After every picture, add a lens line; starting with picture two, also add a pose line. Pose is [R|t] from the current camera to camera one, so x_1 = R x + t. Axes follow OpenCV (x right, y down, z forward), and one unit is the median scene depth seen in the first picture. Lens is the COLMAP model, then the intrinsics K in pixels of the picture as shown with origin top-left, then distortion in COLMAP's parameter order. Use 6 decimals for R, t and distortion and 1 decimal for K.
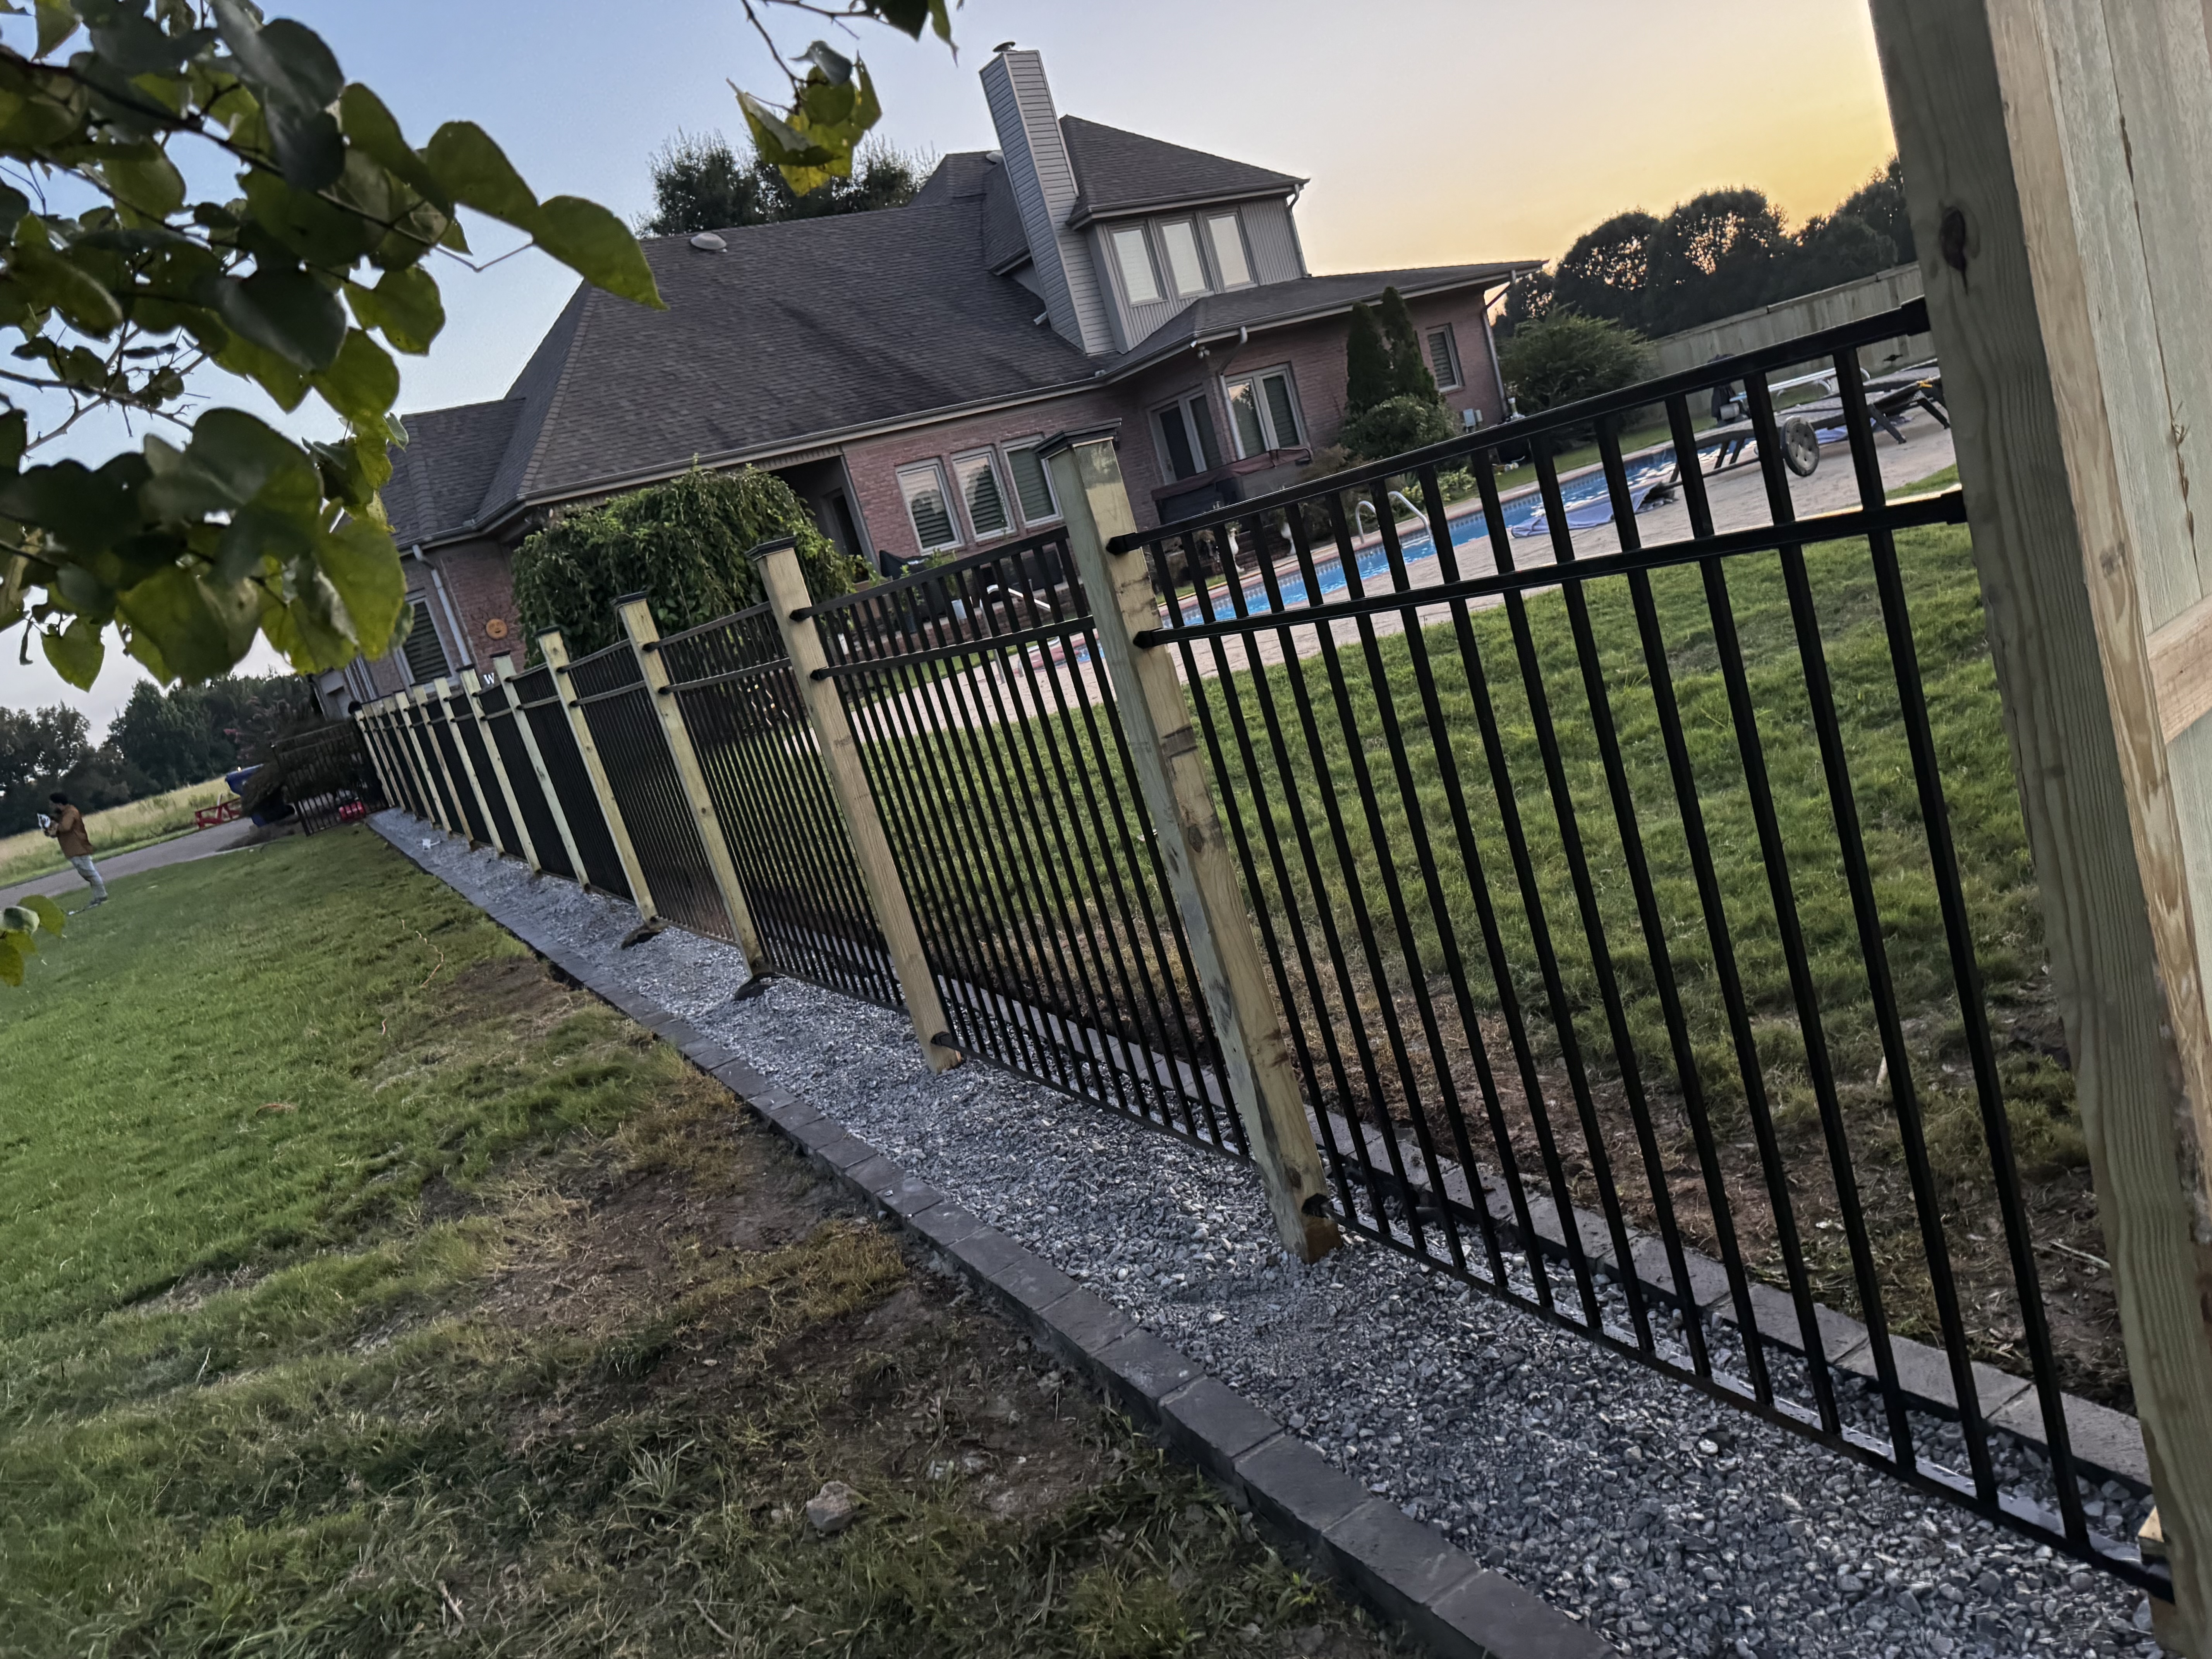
lens RADIAL K [[1544.1, 0, 1106.1], [0, 1544.1, 835.8], [0, 0, 1]] dist [0.078594, -0.114555]
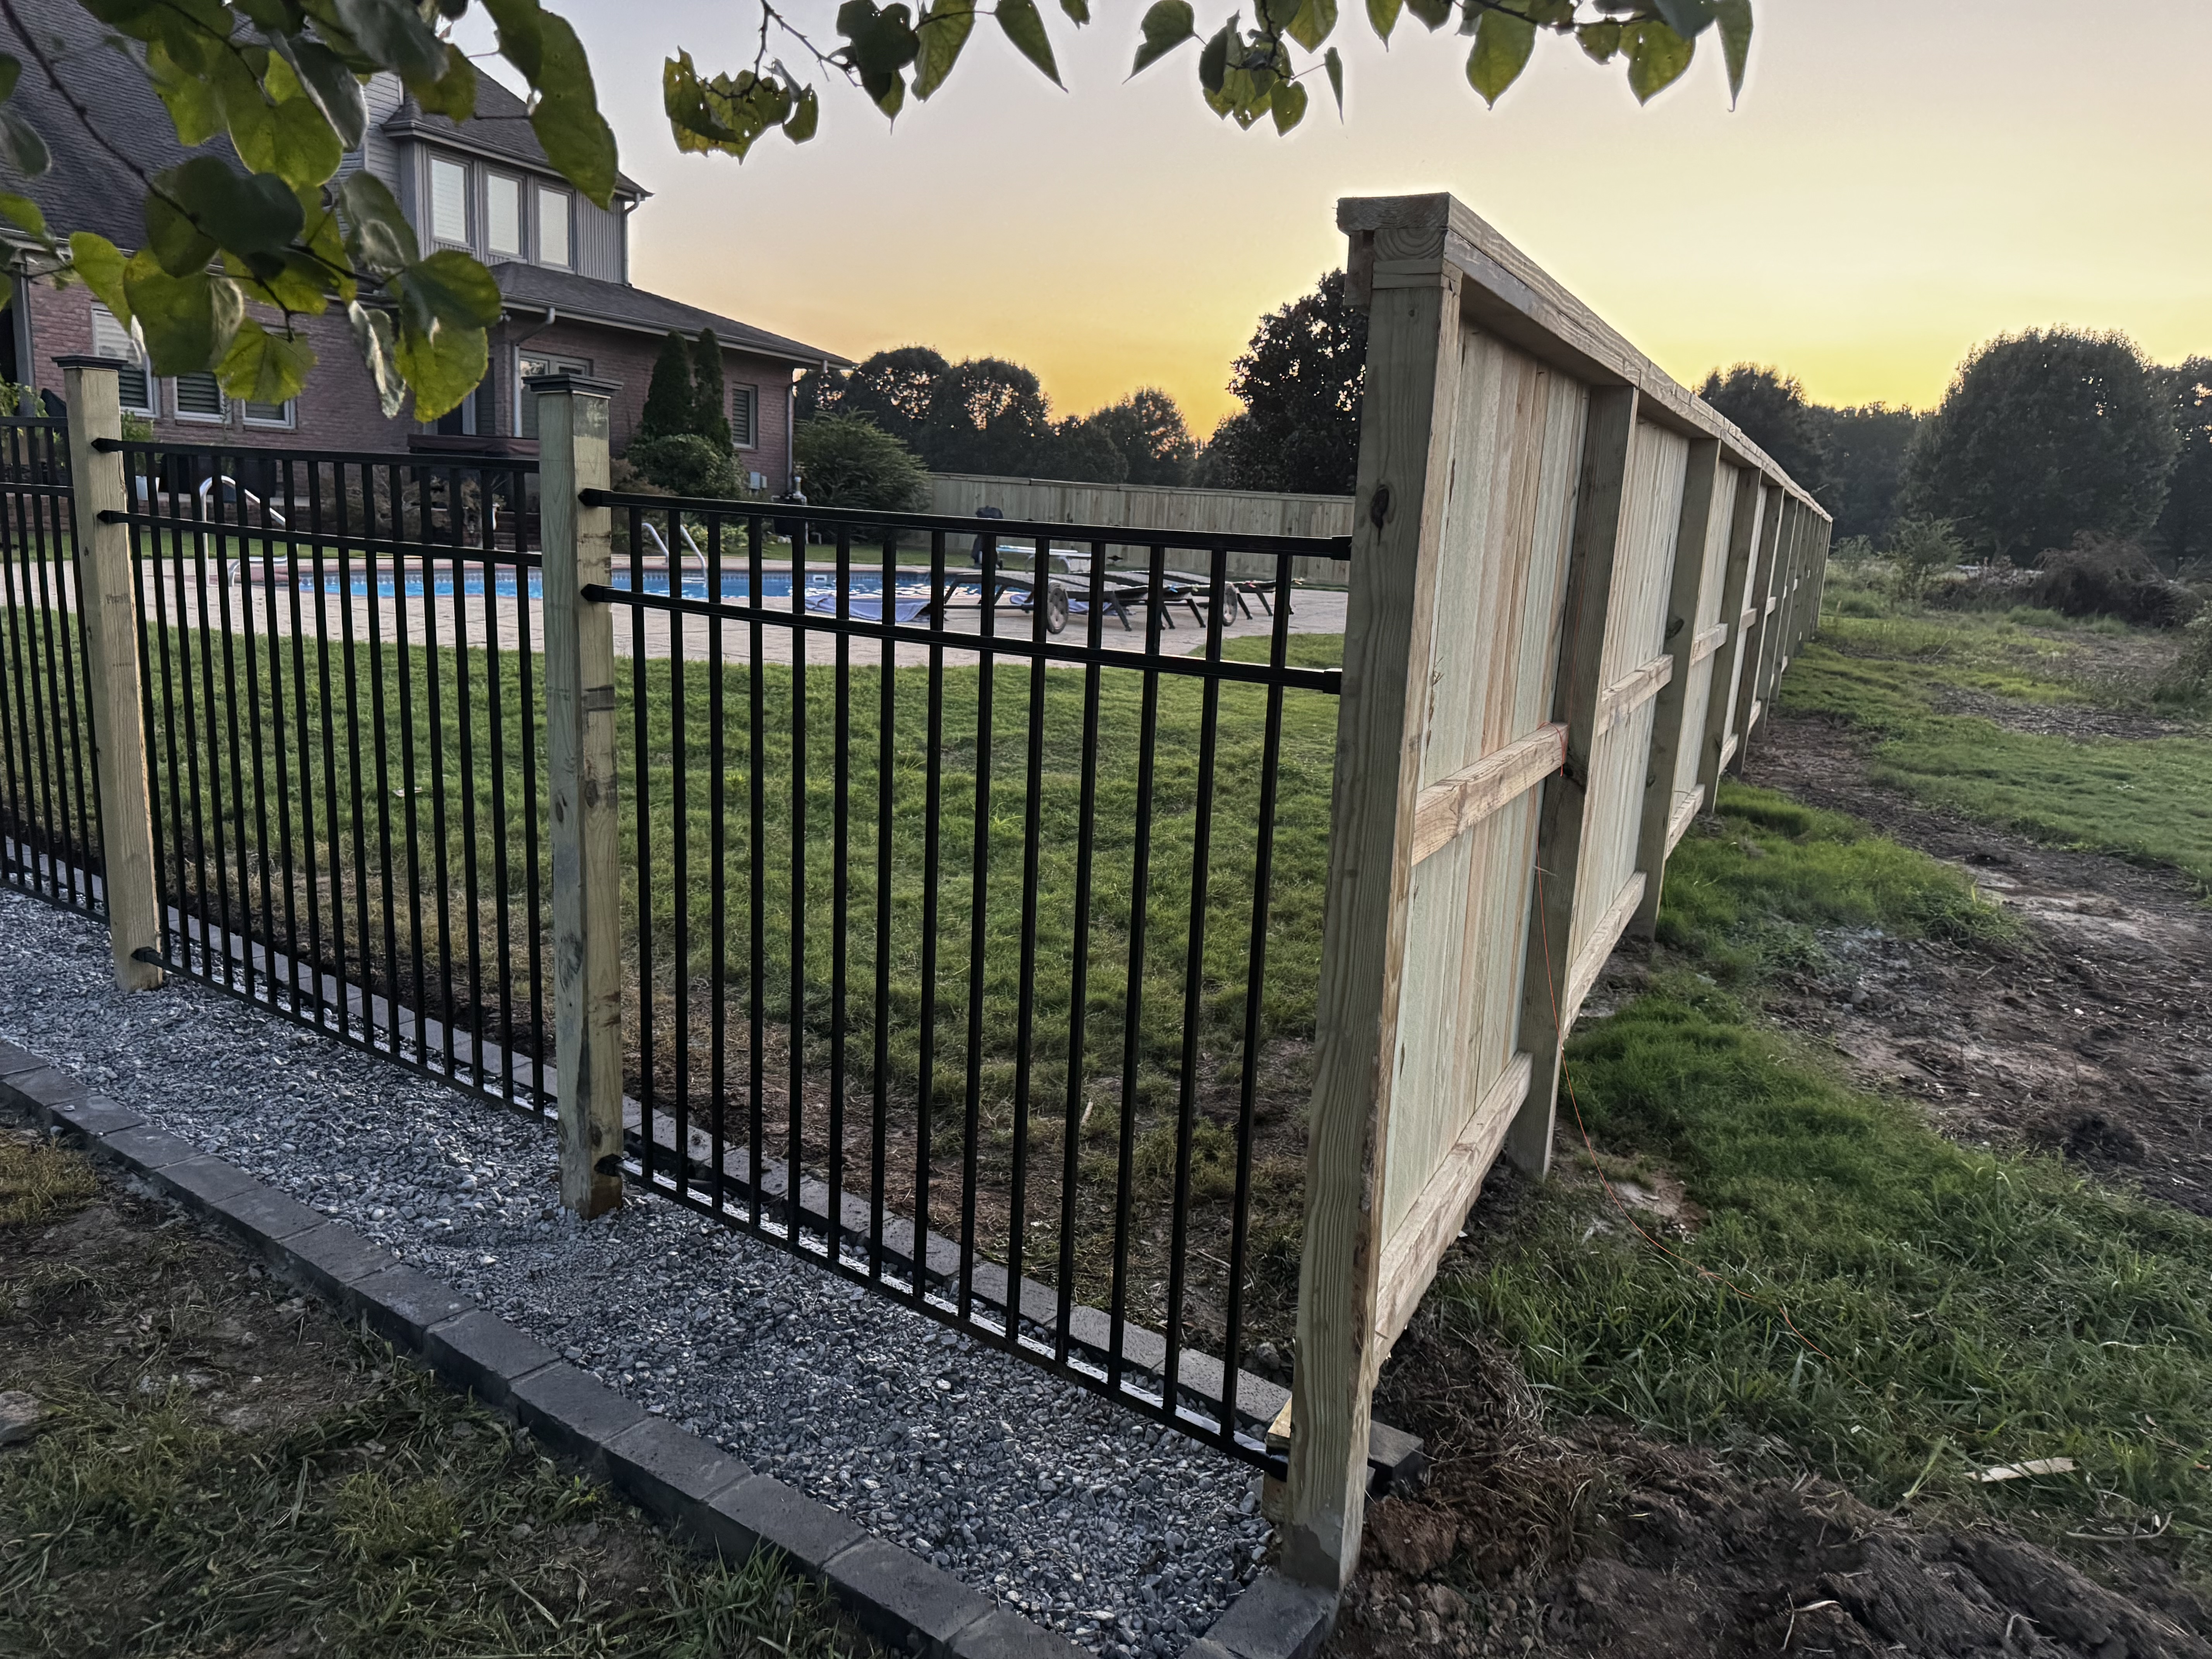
lens RADIAL K [[1569.0, 0, 1106.1], [0, 1569.0, 823.7], [0, 0, 1]] dist [0.053050, -0.114017]
pose [[0.844864, 0.234694, 0.480754, -0.068508], [-0.211628, 0.971952, -0.102578, 0.025620], [-0.491344, -0.015077, 0.870835, -0.037727]]
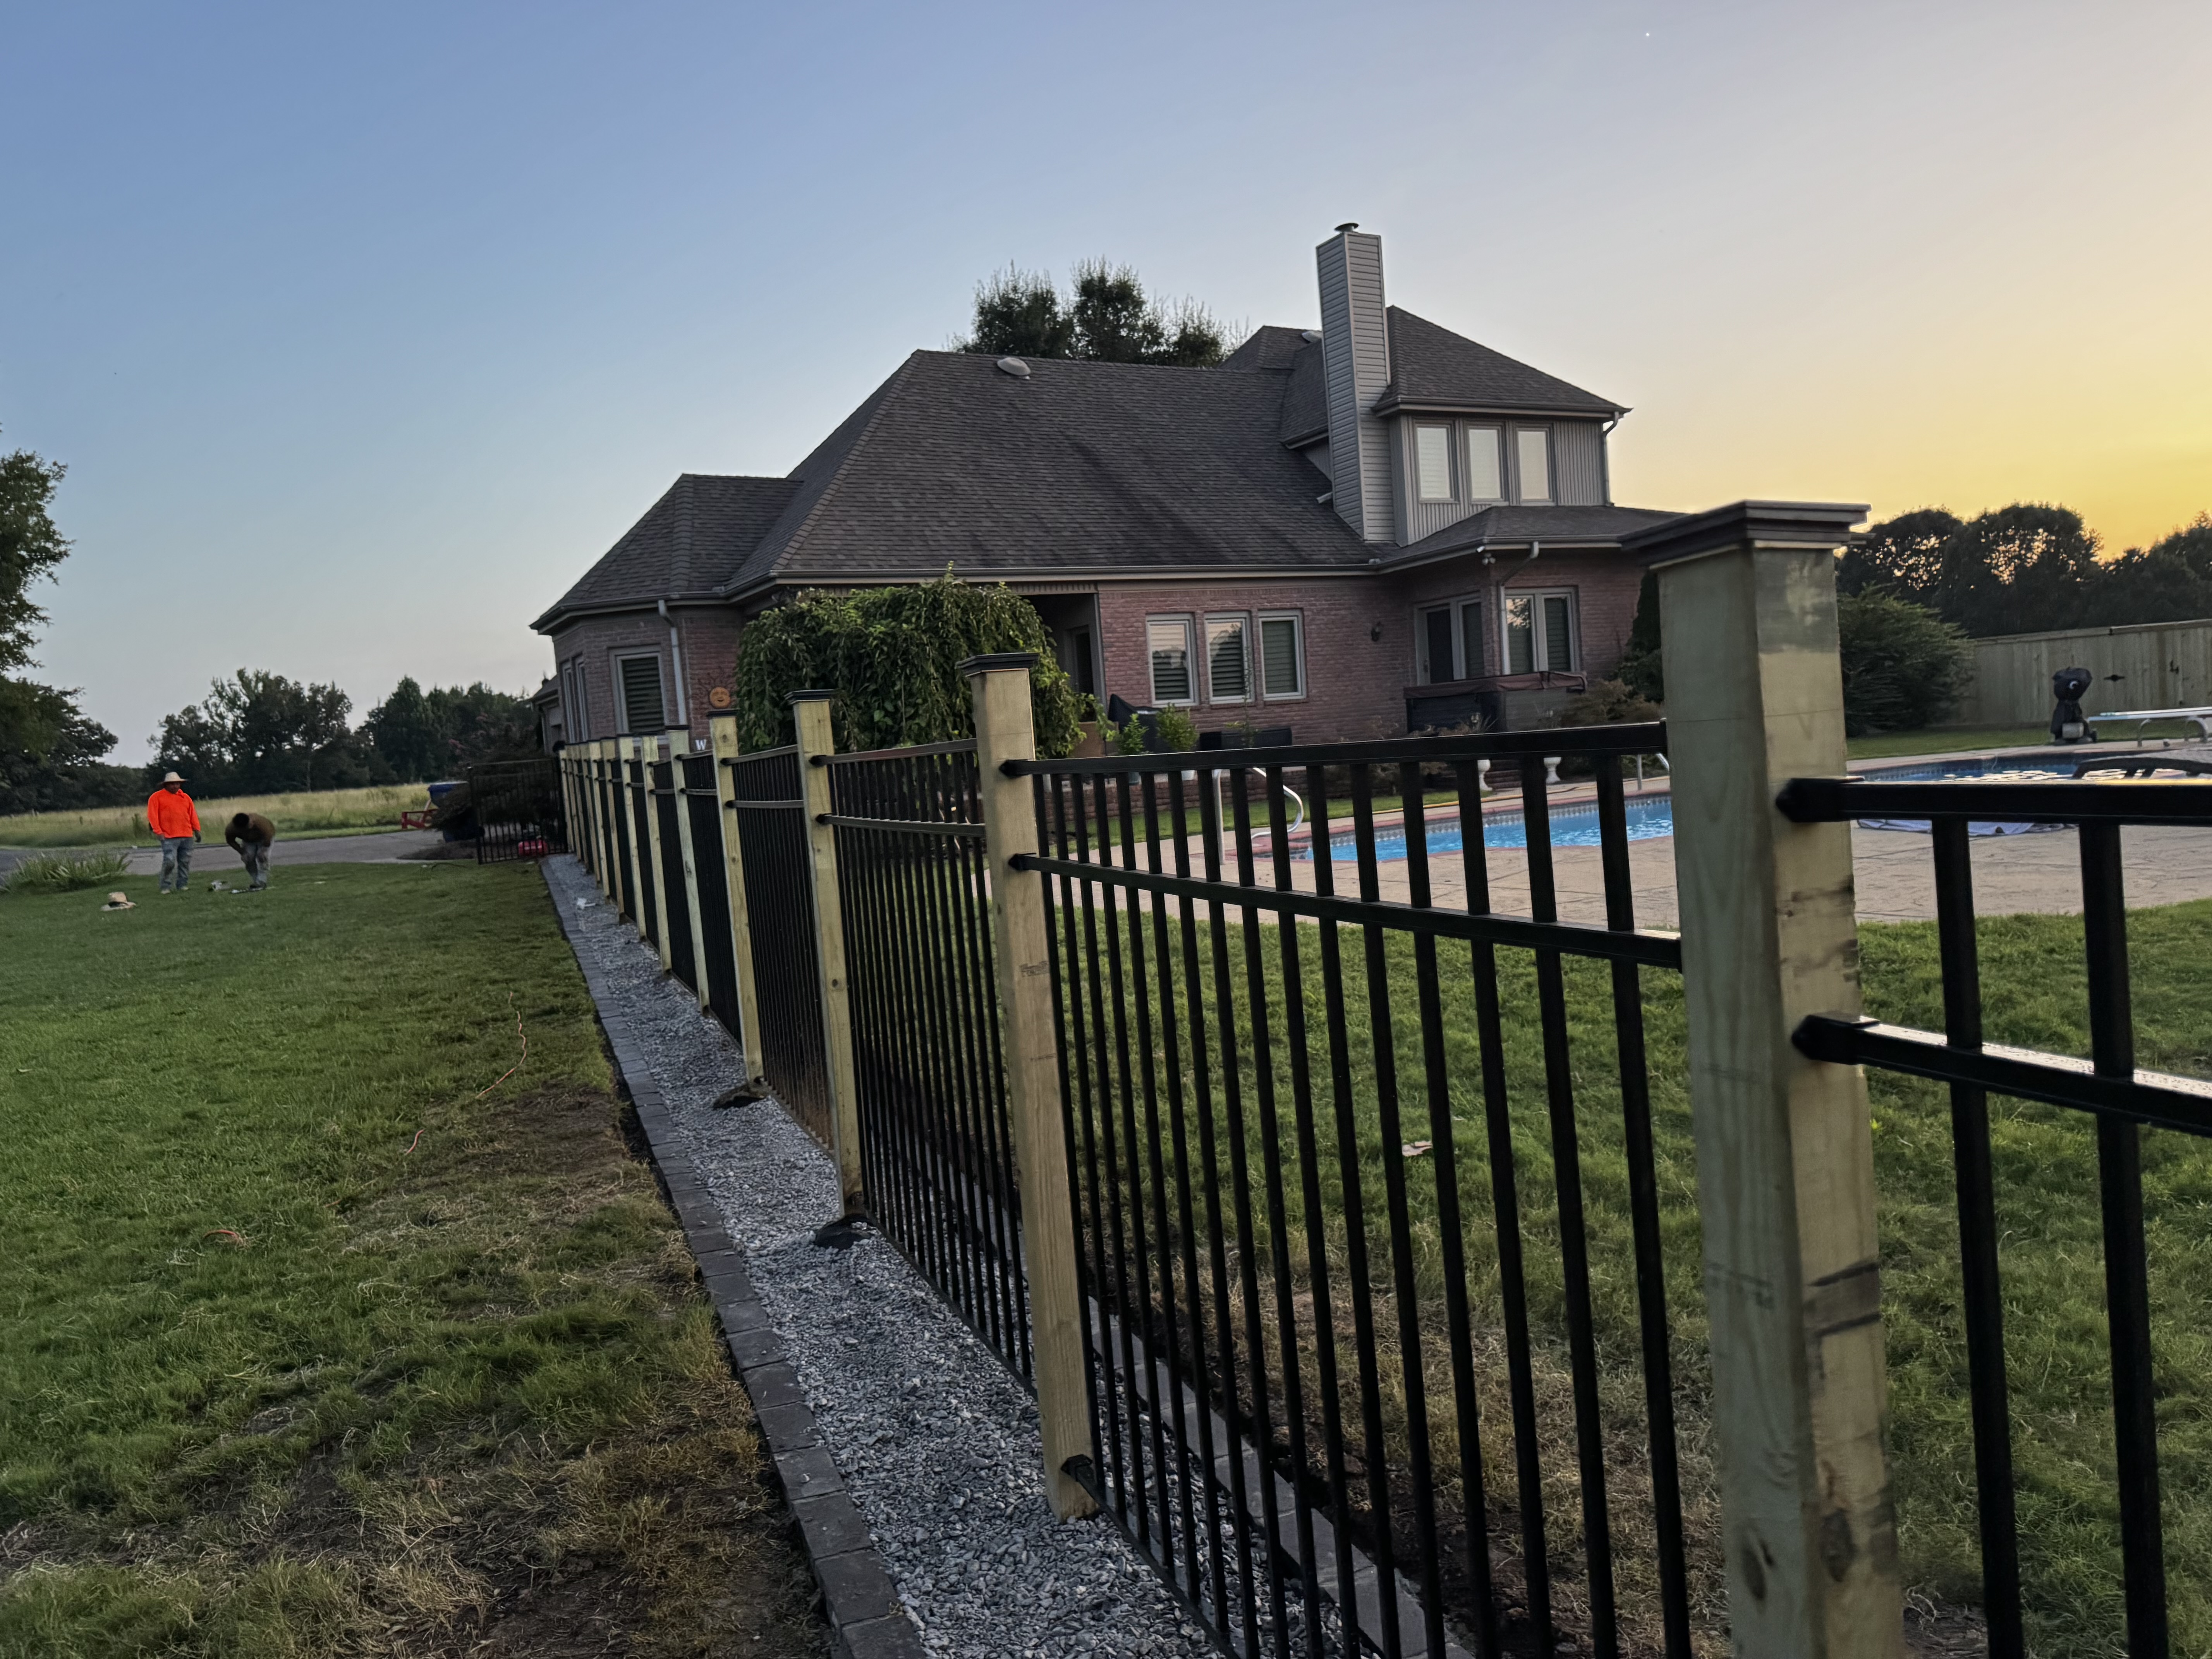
lens RADIAL K [[1544.1, 0, 1106.1], [0, 1544.1, 835.8], [0, 0, 1]] dist [0.078594, -0.114555]
pose [[0.970674, 0.205644, -0.124505, -0.051261], [-0.217474, 0.971887, -0.090223, -0.046497], [0.102452, 0.114653, 0.988108, 0.256729]]
